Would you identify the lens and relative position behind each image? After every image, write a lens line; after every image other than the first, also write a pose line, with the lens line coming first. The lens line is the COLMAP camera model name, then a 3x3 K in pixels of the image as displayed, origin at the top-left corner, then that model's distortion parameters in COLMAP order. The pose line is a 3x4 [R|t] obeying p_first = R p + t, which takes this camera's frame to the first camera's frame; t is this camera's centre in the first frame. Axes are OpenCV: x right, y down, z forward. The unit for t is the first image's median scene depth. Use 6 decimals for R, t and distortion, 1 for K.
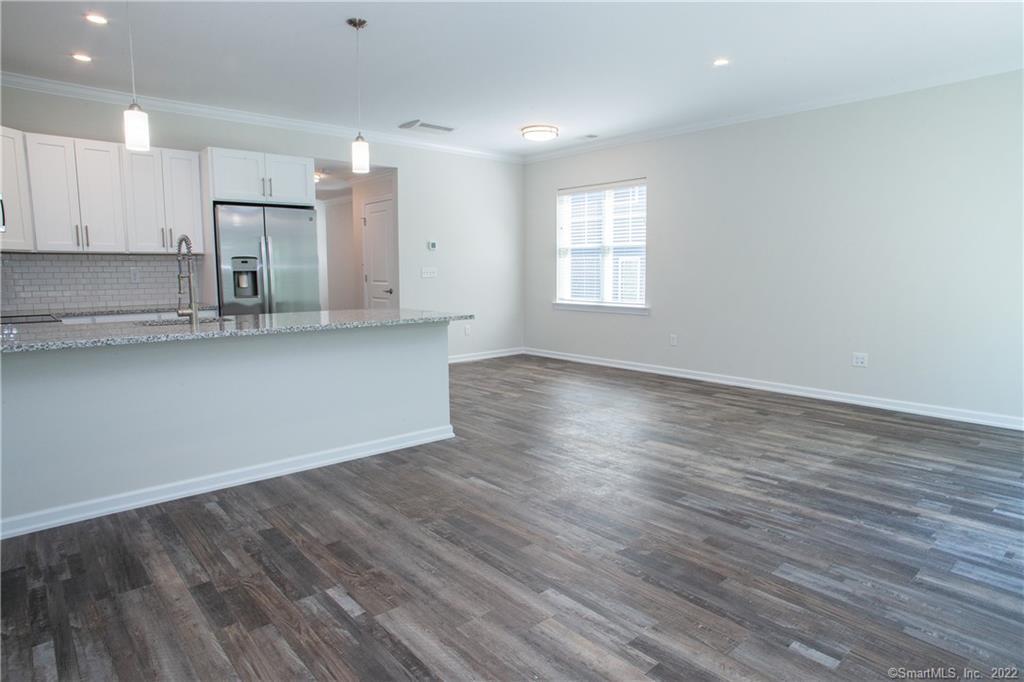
lens RADIAL K [[587.4, 0, 512.0], [0, 587.4, 341.0], [0, 0, 1]] dist [-0.064144, 0.041618]
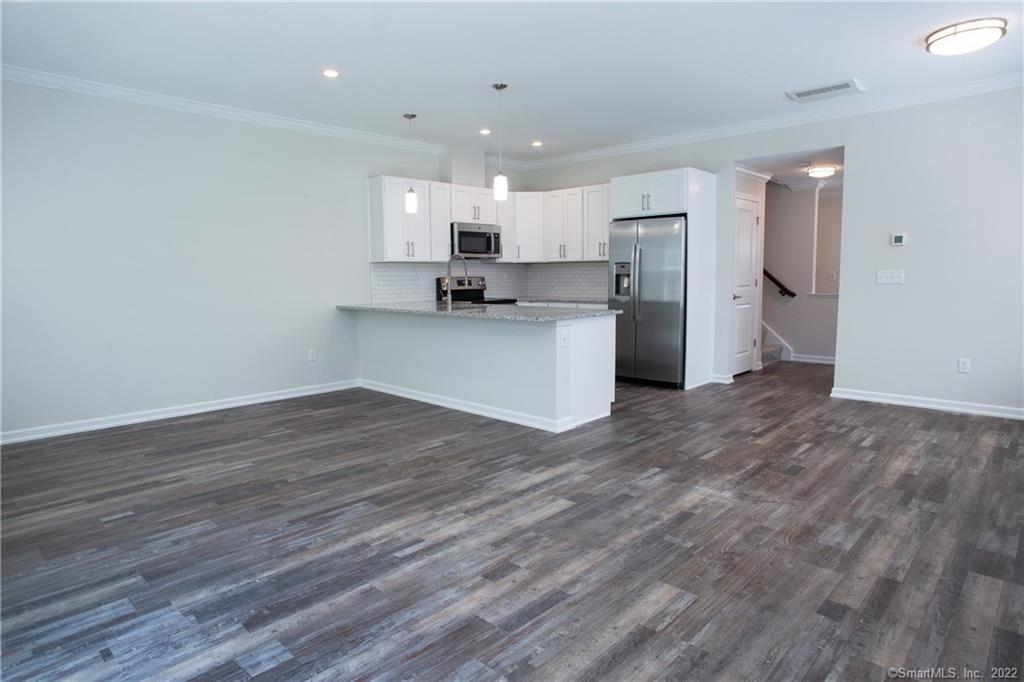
lens RADIAL K [[587.4, 0, 512.0], [0, 587.4, 341.0], [0, 0, 1]] dist [-0.064144, 0.041618]
pose [[0.082874, 0.113917, -0.990028, 1.361152], [-0.112613, 0.988152, 0.104274, -0.149041], [0.990177, 0.102848, 0.094721, 1.193218]]
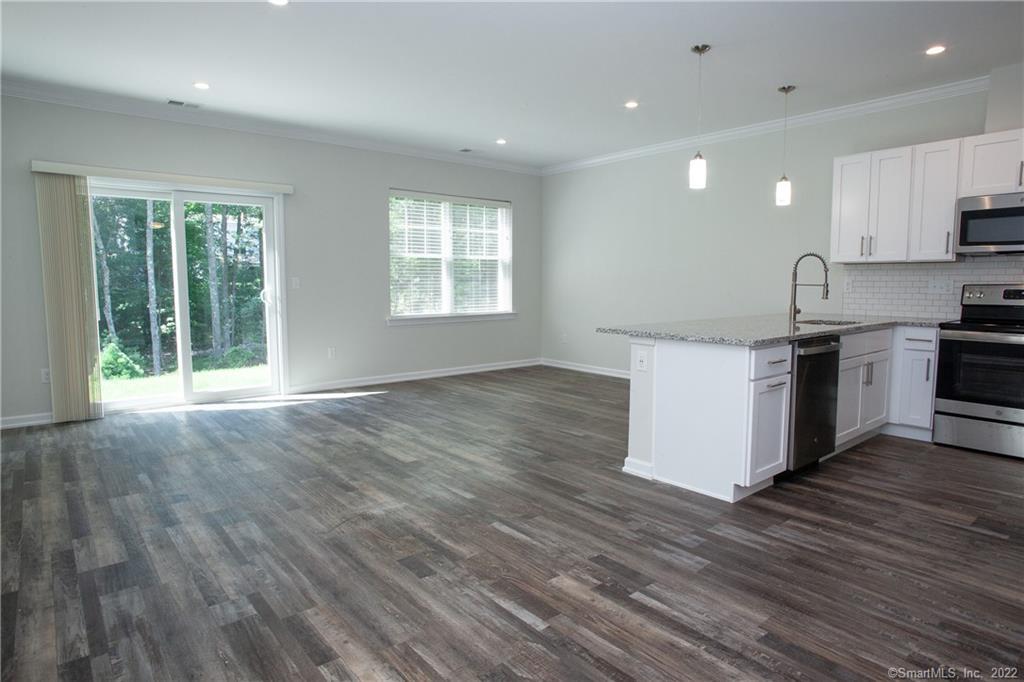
lens RADIAL K [[587.4, 0, 512.0], [0, 587.4, 341.0], [0, 0, 1]] dist [-0.064144, 0.041618]
pose [[-0.999591, -0.001039, 0.028588, 0.061842], [0.005366, 0.974790, 0.223058, -0.325871], [-0.028099, 0.223120, -0.974386, 2.680441]]
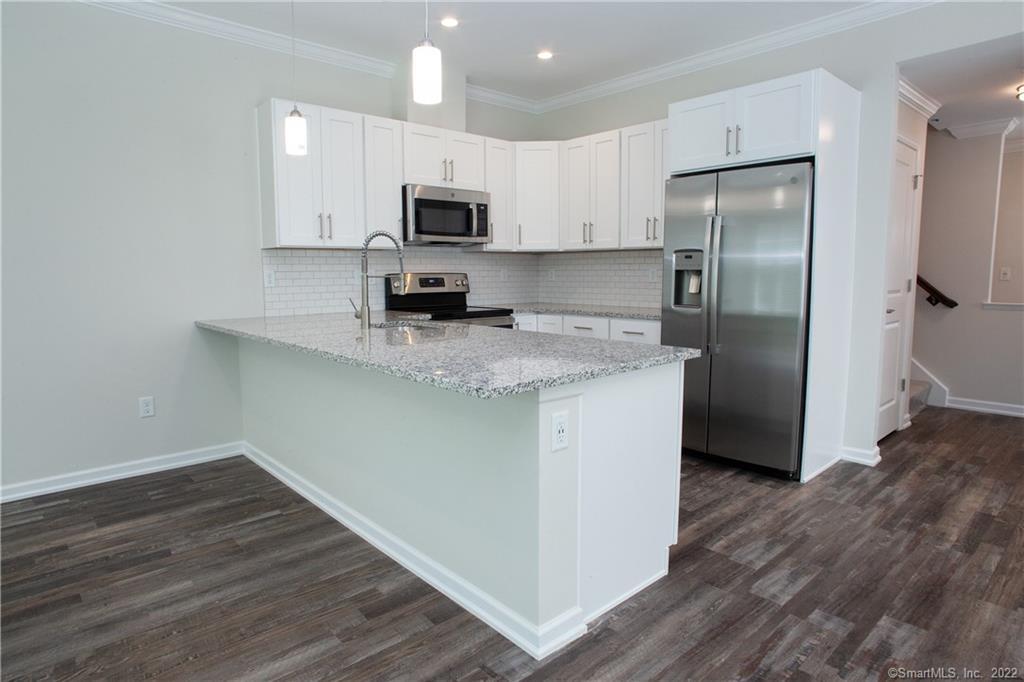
lens RADIAL K [[589.6, 0, 518.9], [0, 589.6, 336.5], [0, 0, 1]] dist [-0.065398, 0.044745]
pose [[0.020578, 0.114997, -0.993153, 0.436865], [-0.117901, 0.986711, 0.111808, -0.172428], [0.992812, 0.114793, 0.033863, 1.402864]]
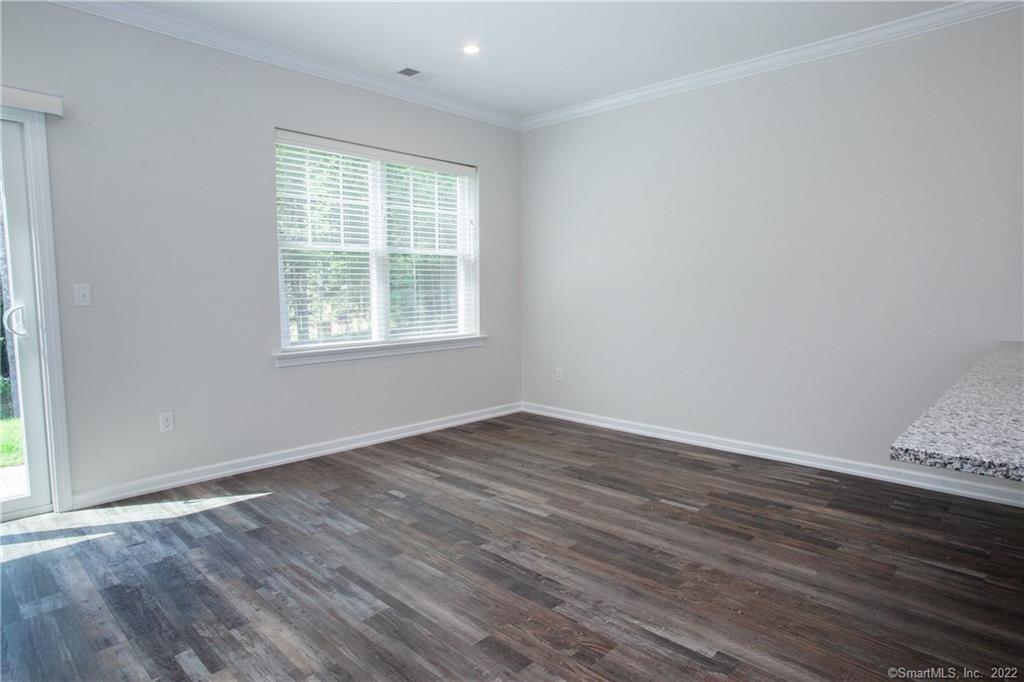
lens RADIAL K [[587.4, 0, 512.0], [0, 587.4, 341.0], [0, 0, 1]] dist [-0.064144, 0.041618]
pose [[-0.996231, 0.013257, -0.085718, 0.196954], [-0.005243, 0.977239, 0.212078, -0.210702], [0.086578, 0.211728, -0.973486, 1.733783]]
